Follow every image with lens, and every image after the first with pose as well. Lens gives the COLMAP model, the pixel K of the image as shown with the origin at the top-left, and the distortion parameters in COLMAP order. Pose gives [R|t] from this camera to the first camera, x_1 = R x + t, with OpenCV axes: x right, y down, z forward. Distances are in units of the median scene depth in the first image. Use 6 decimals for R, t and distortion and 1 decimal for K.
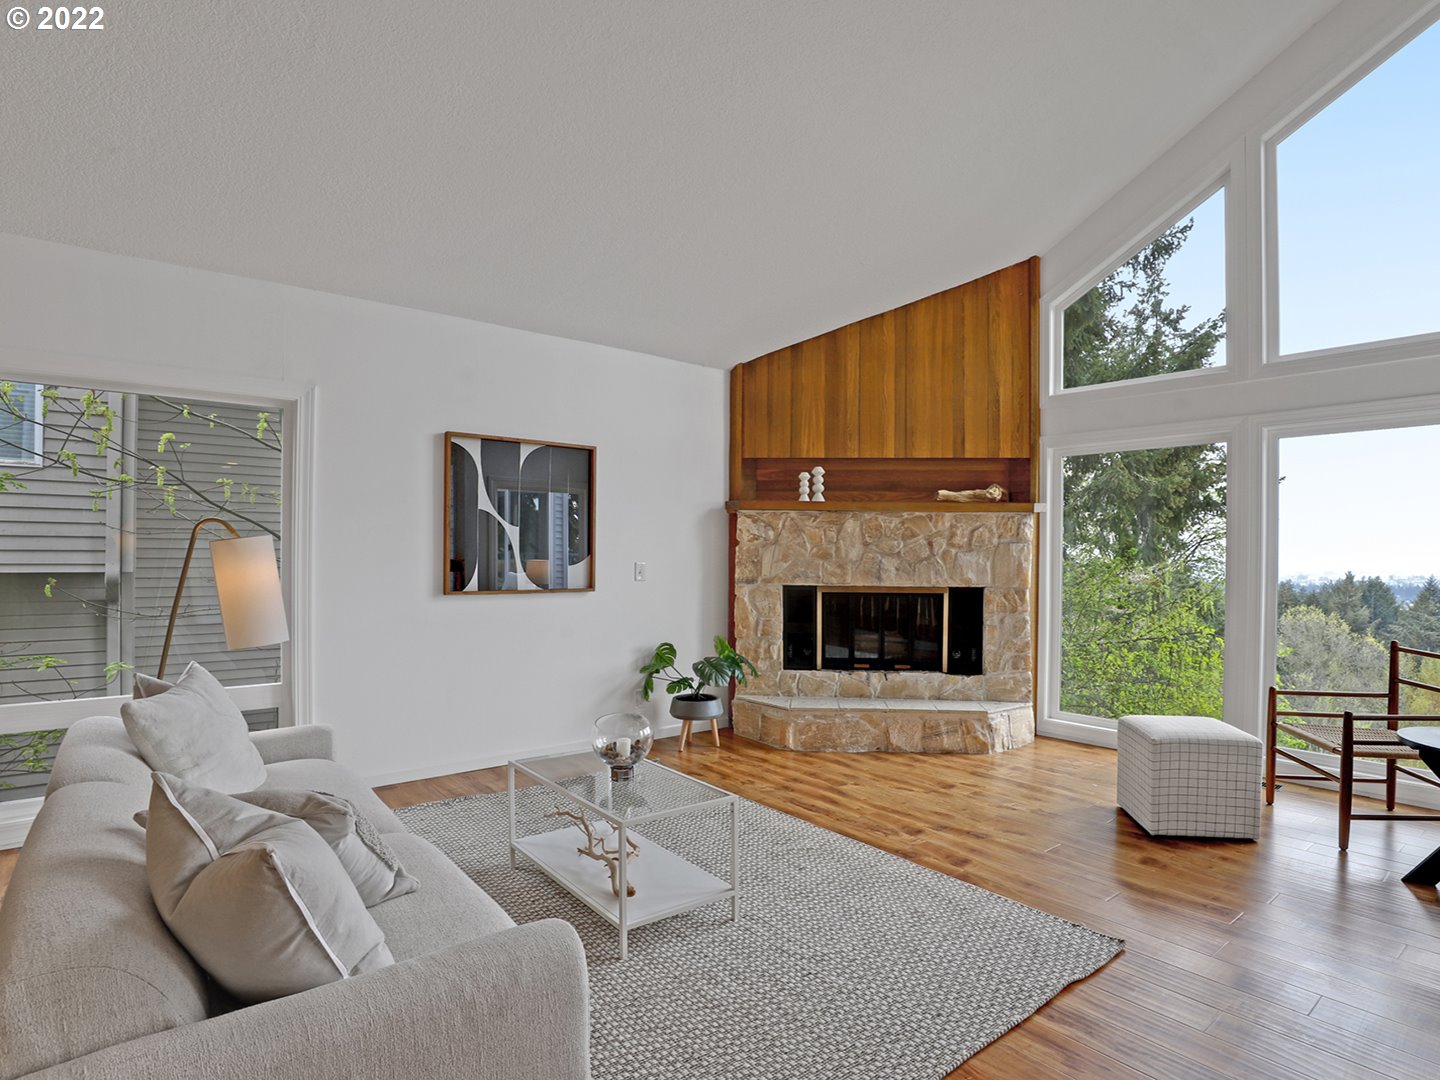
lens RADIAL K [[773.0, 0, 727.7], [0, 773.0, 544.1], [0, 0, 1]] dist [-0.029725, 0.011303]
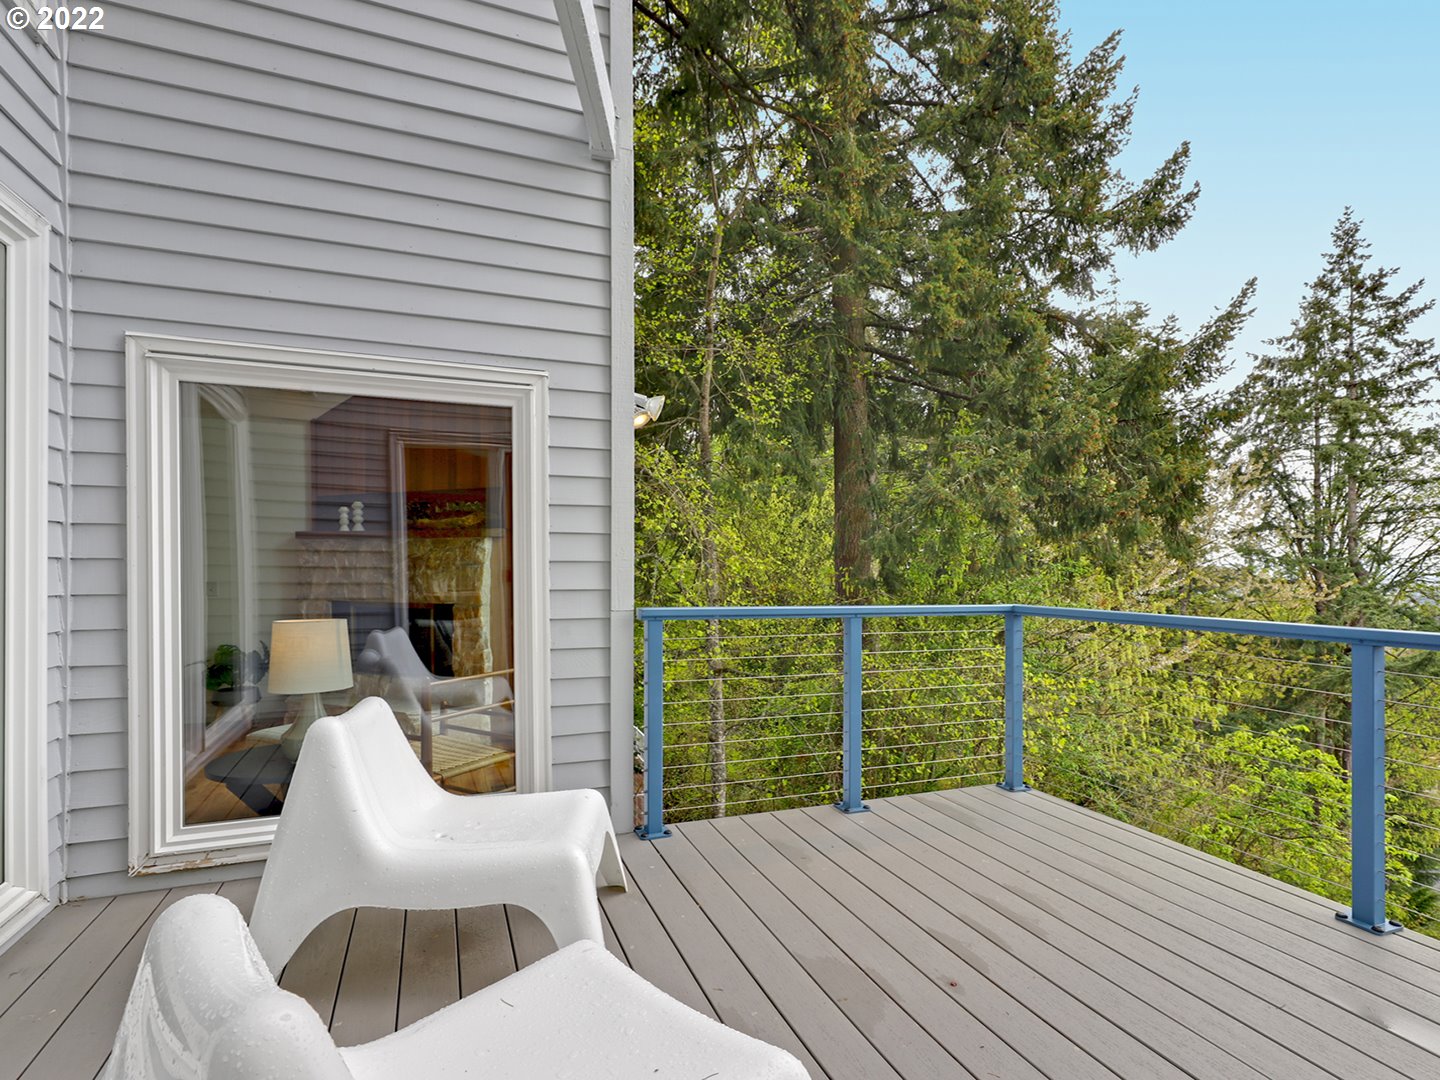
lens RADIAL K [[732.8, 0, 719.6], [0, 732.8, 559.4], [0, 0, 1]] dist [-0.005422, -0.000396]
pose [[0.947702, -0.009992, -0.318999, 1.027317], [0.009619, 0.999950, -0.002746, -0.002624], [0.319011, -0.000466, 0.947751, 0.109854]]
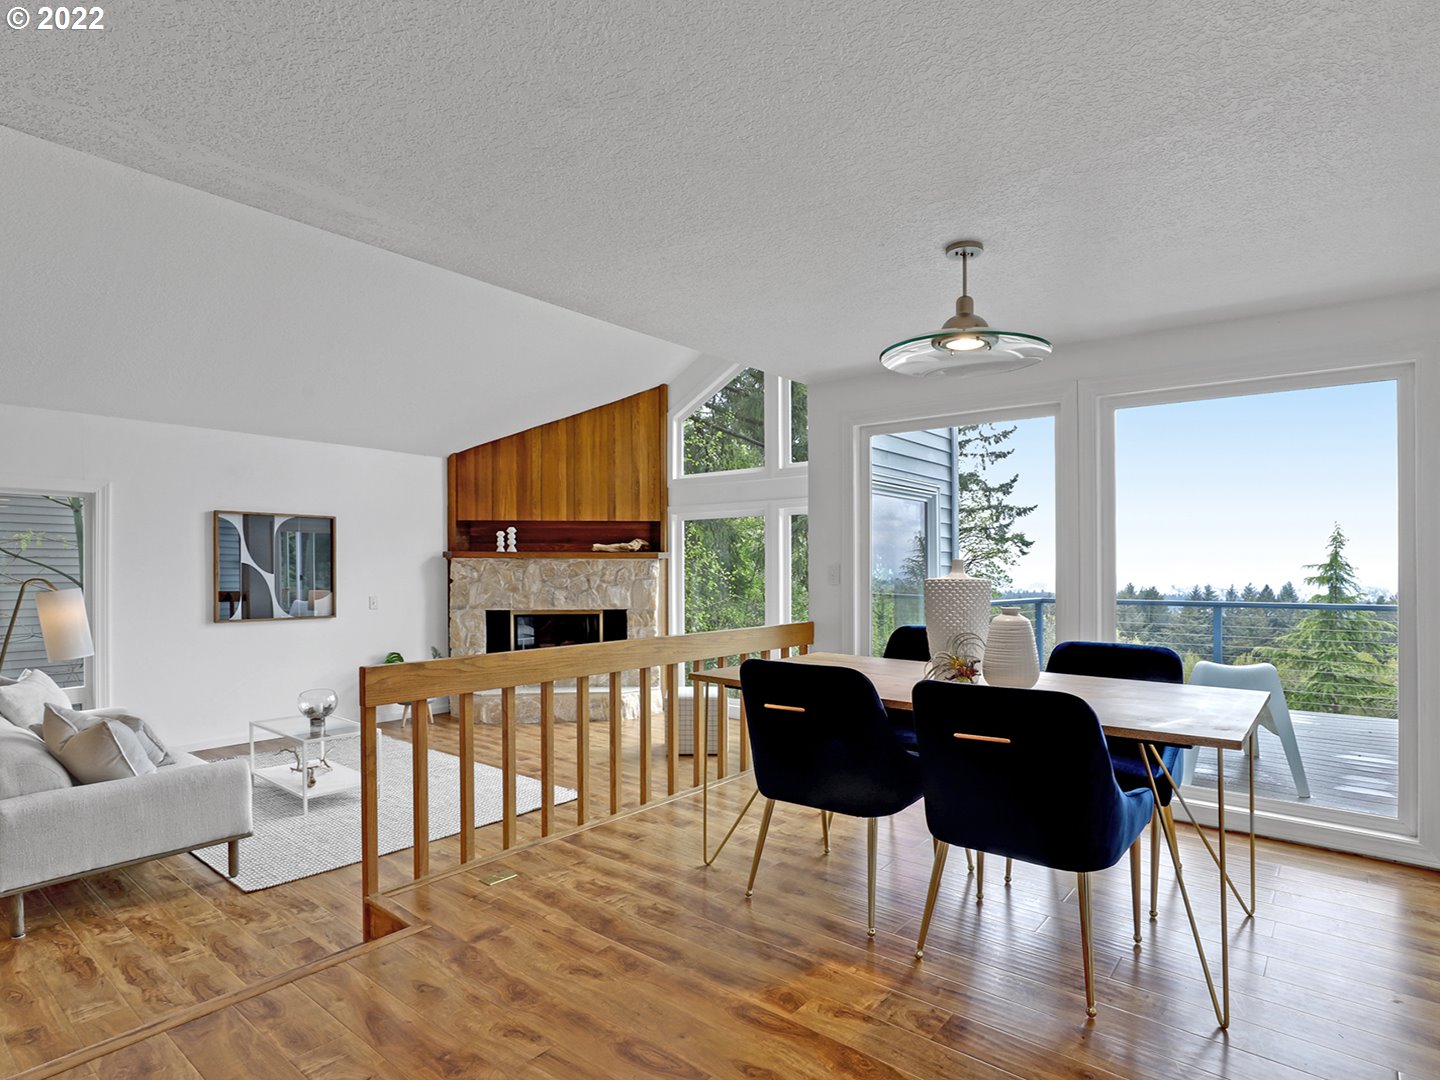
lens RADIAL K [[773.0, 0, 753.5], [0, 773.0, 566.5], [0, 0, 1]] dist [-0.029725, 0.011303]
pose [[0.976080, -0.007803, 0.217271, 0.247082], [0.006452, 0.999955, 0.006927, -0.034509], [-0.217315, -0.005360, 0.976087, -0.496136]]
